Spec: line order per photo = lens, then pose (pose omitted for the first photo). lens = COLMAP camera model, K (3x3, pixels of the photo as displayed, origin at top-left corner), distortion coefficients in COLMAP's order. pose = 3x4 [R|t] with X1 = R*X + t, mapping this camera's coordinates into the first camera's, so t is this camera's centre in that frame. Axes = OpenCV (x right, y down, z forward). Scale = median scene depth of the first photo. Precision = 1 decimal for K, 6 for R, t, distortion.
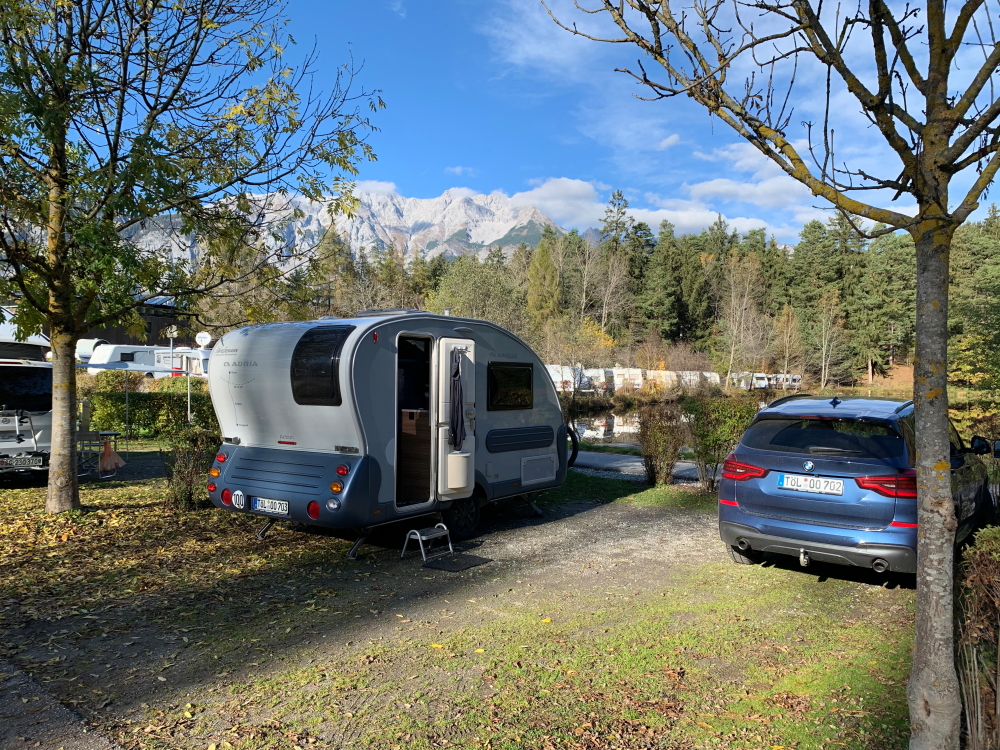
lens RADIAL K [[758.9, 0, 499.6], [0, 758.9, 372.3], [0, 0, 1]] dist [0.063391, -0.077079]
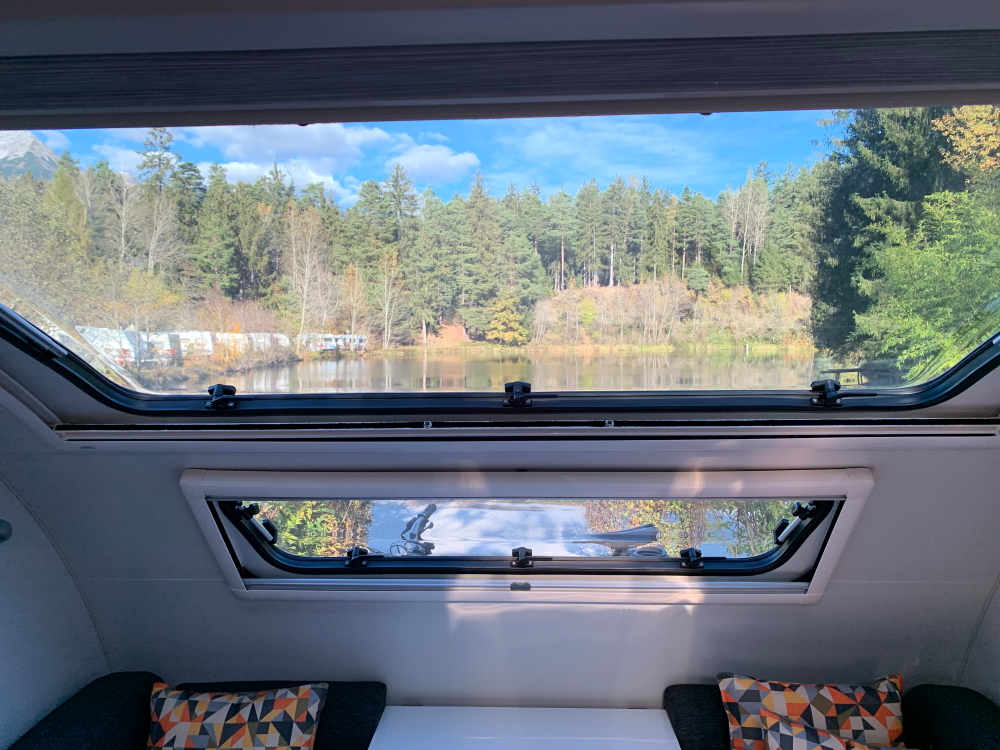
lens RADIAL K [[765.9, 0, 500.0], [0, 765.9, 375.0], [0, 0, 1]] dist [0.009128, -0.004601]
pose [[0.836015, -0.037967, 0.547391, -0.100507], [0.006631, 0.998229, 0.059110, -0.037826], [-0.548666, -0.045787, 0.834787, 0.993475]]
